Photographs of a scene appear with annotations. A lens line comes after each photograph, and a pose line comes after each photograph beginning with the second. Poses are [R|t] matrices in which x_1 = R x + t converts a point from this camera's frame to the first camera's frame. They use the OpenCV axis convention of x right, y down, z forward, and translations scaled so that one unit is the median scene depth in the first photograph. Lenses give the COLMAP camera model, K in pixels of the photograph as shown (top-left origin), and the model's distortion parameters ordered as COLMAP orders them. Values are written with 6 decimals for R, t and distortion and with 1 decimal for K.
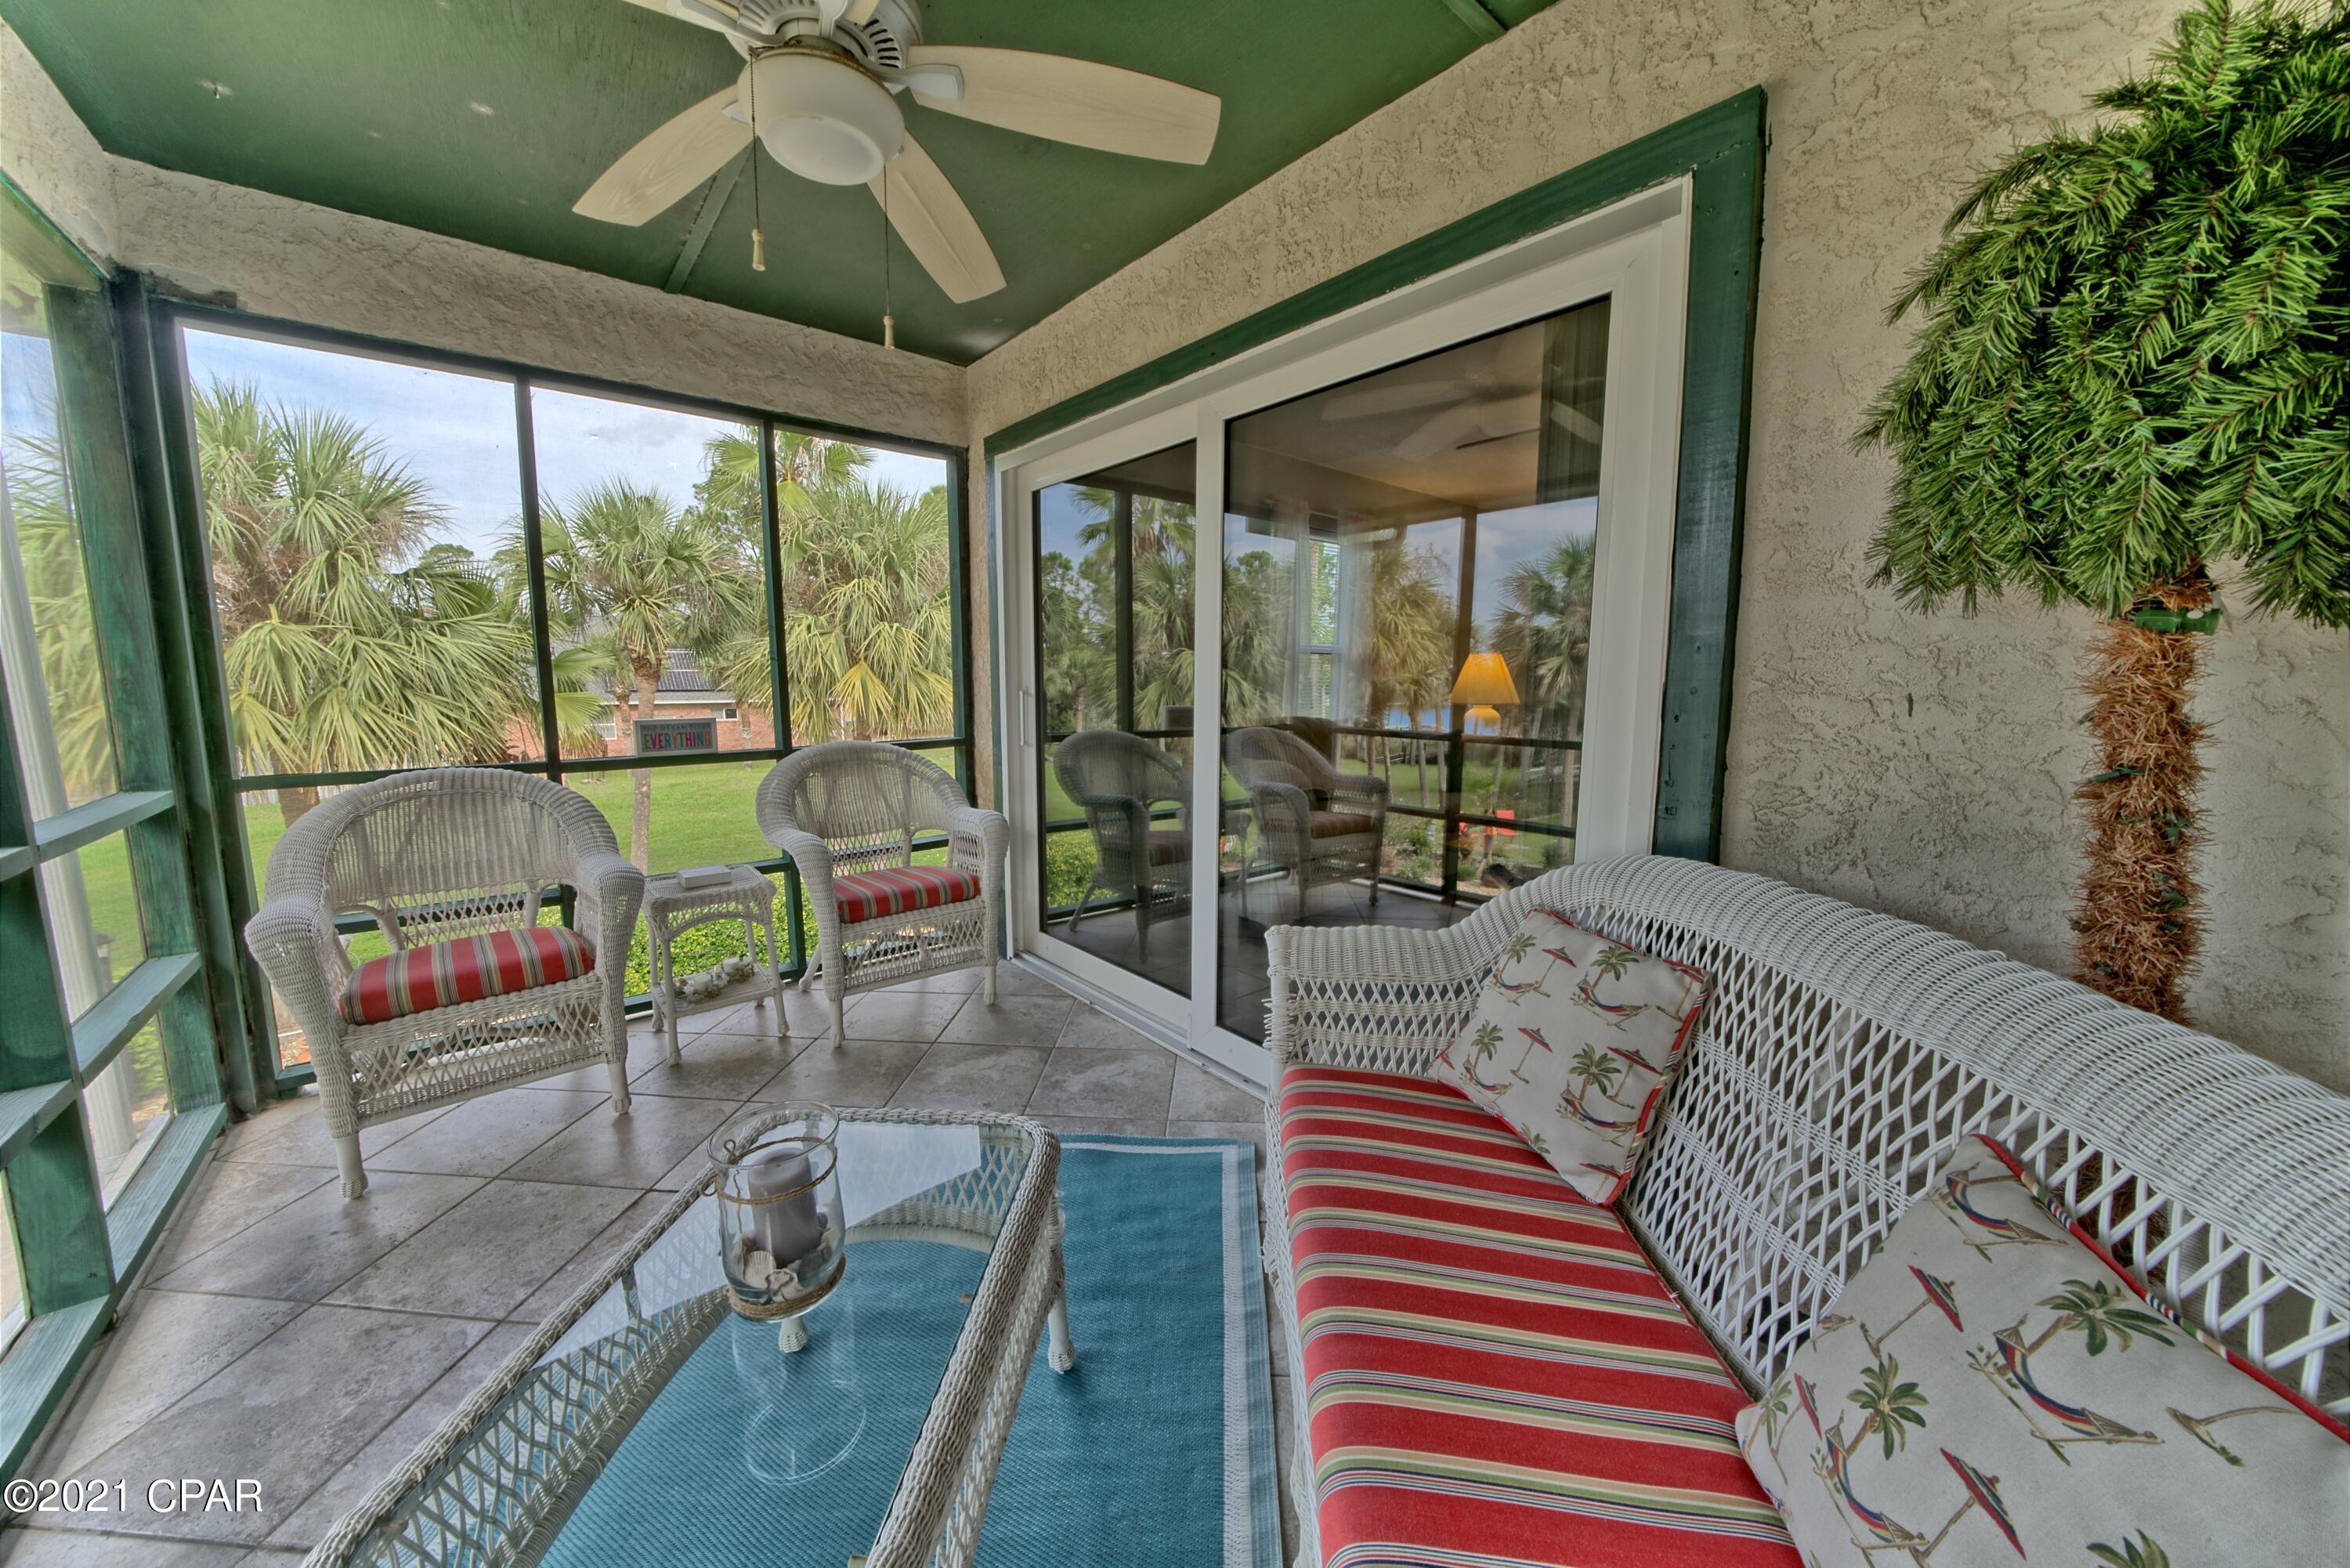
lens RADIAL K [[827.0, 0, 1161.6], [0, 827.0, 780.9], [0, 0, 1]] dist [-0.019224, 0.000337]
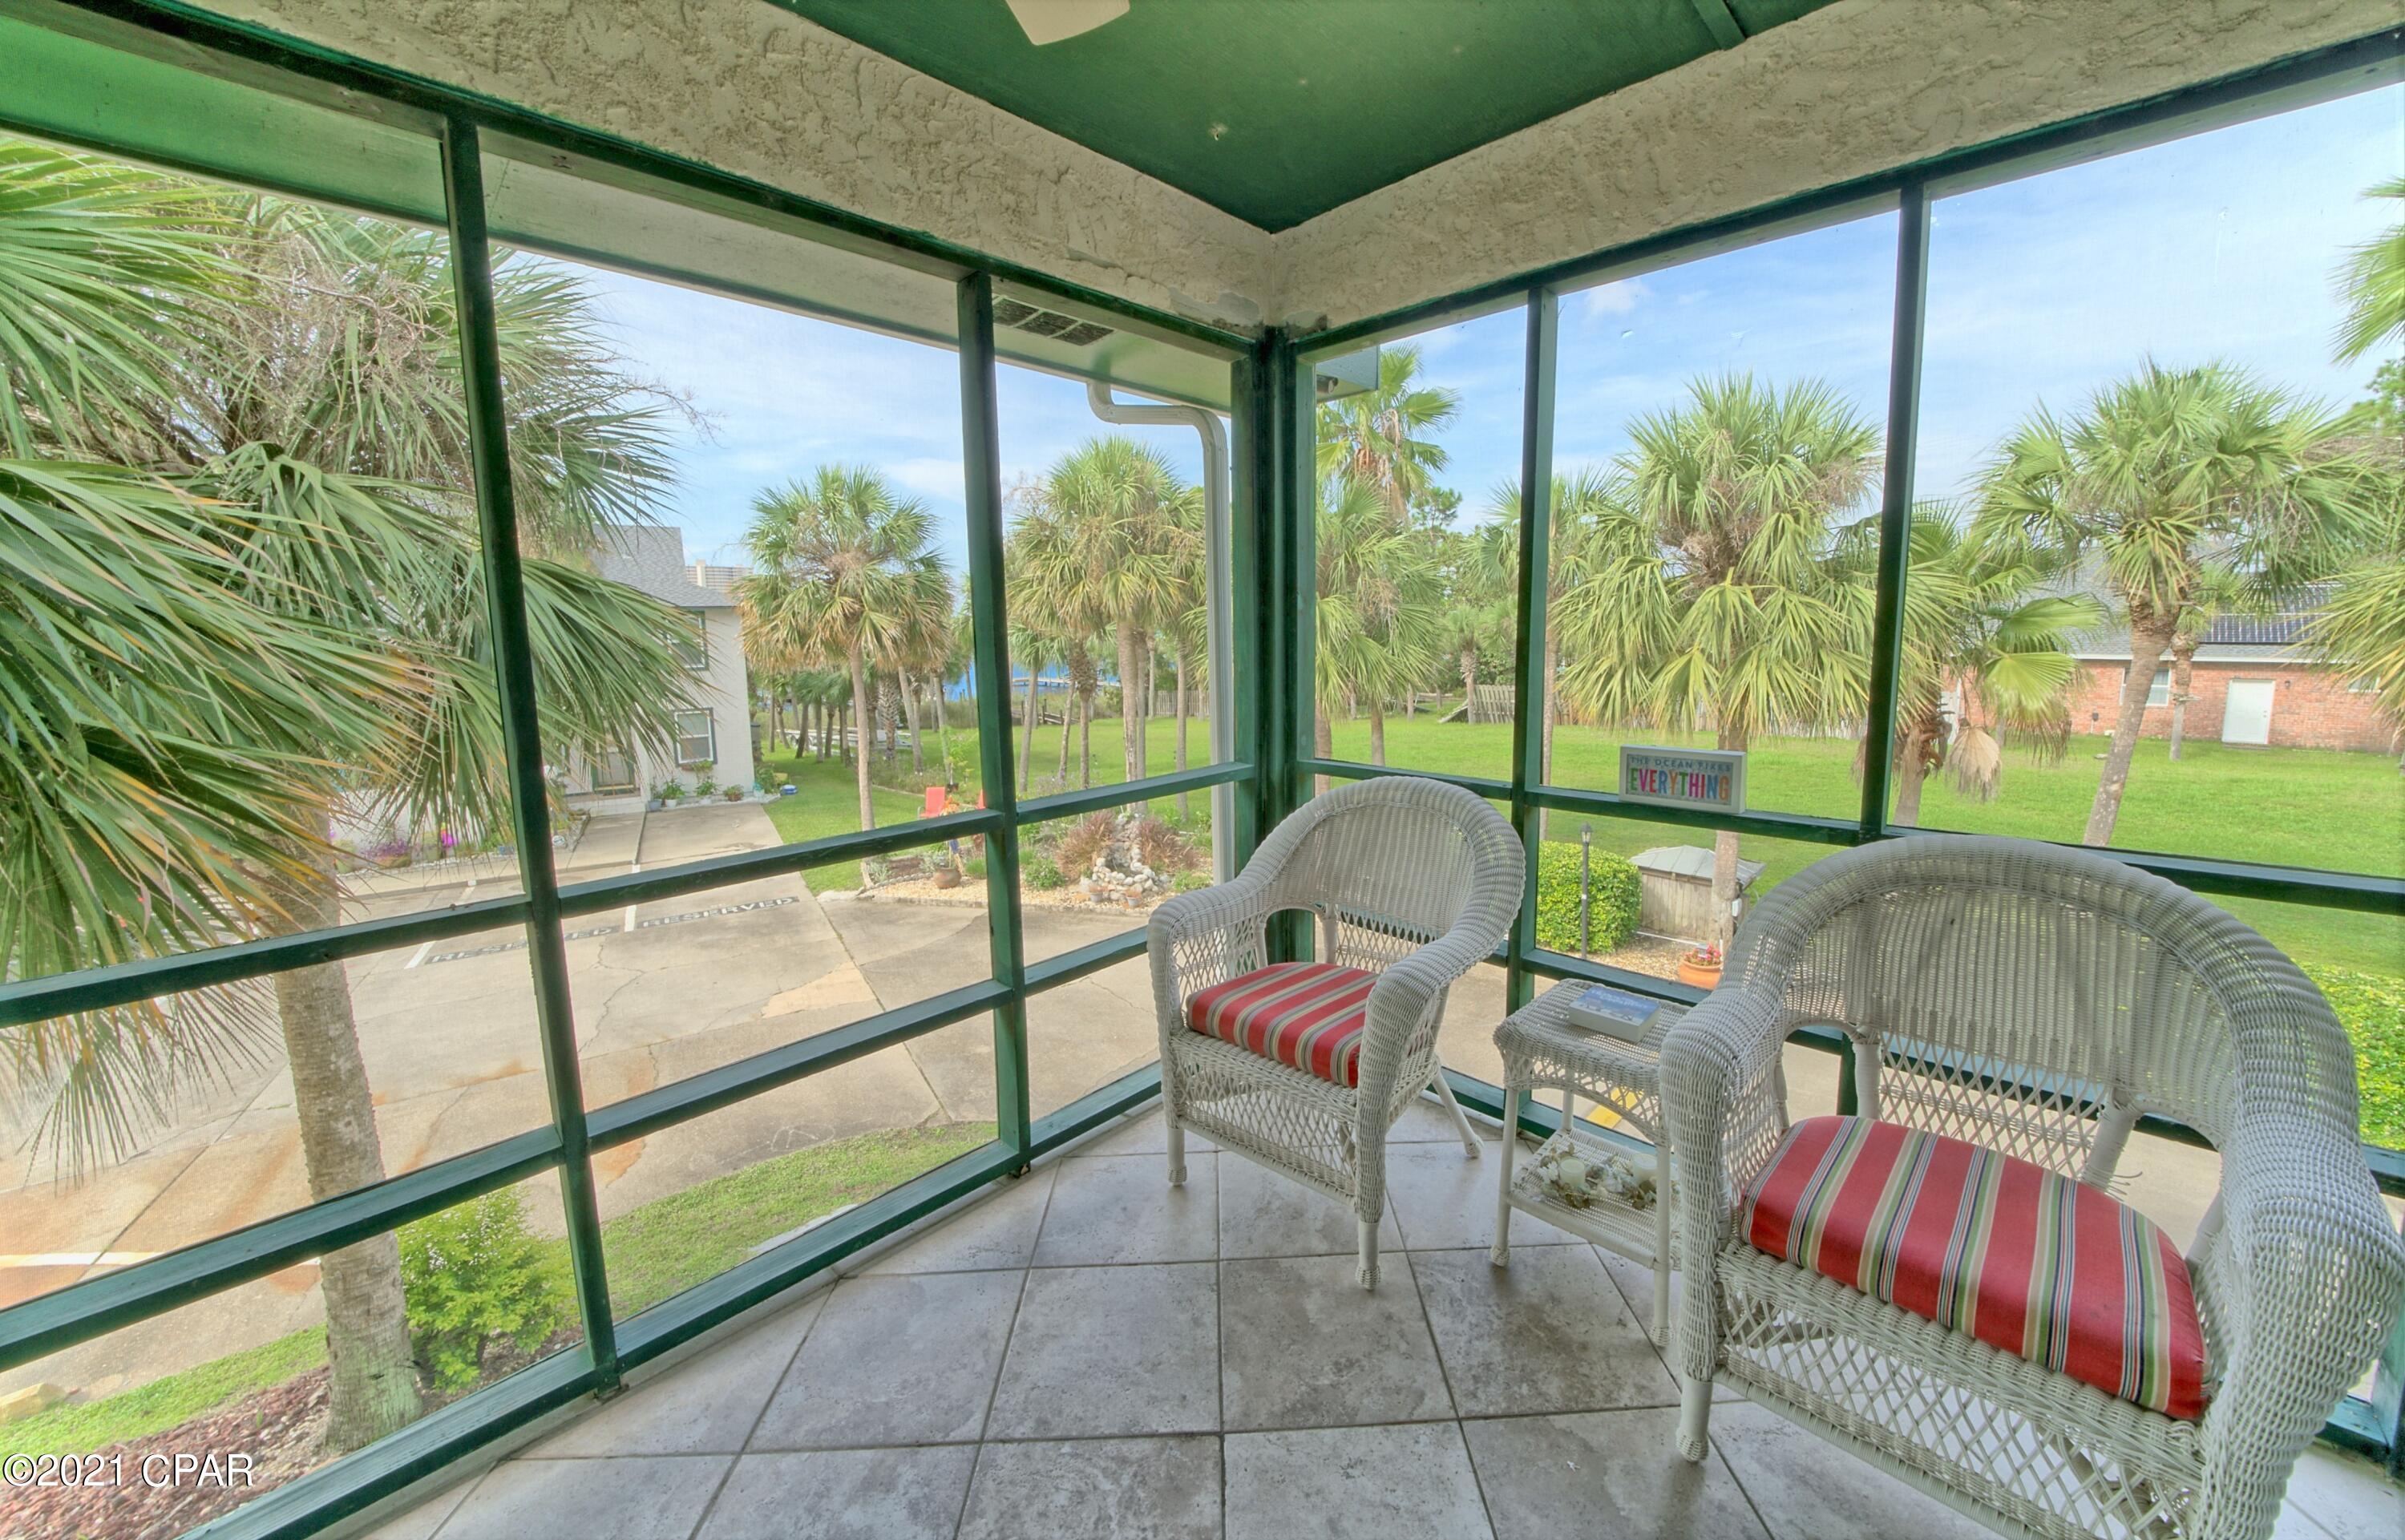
lens RADIAL K [[868.8, 0, 1208.7], [0, 868.8, 760.8], [0, 0, 1]] dist [-0.025202, 0.000044]
pose [[0.112051, 0.144233, -0.983179, 0.028217], [-0.109981, 0.985132, 0.131985, -0.106778], [0.987597, 0.093342, 0.126248, 0.508633]]
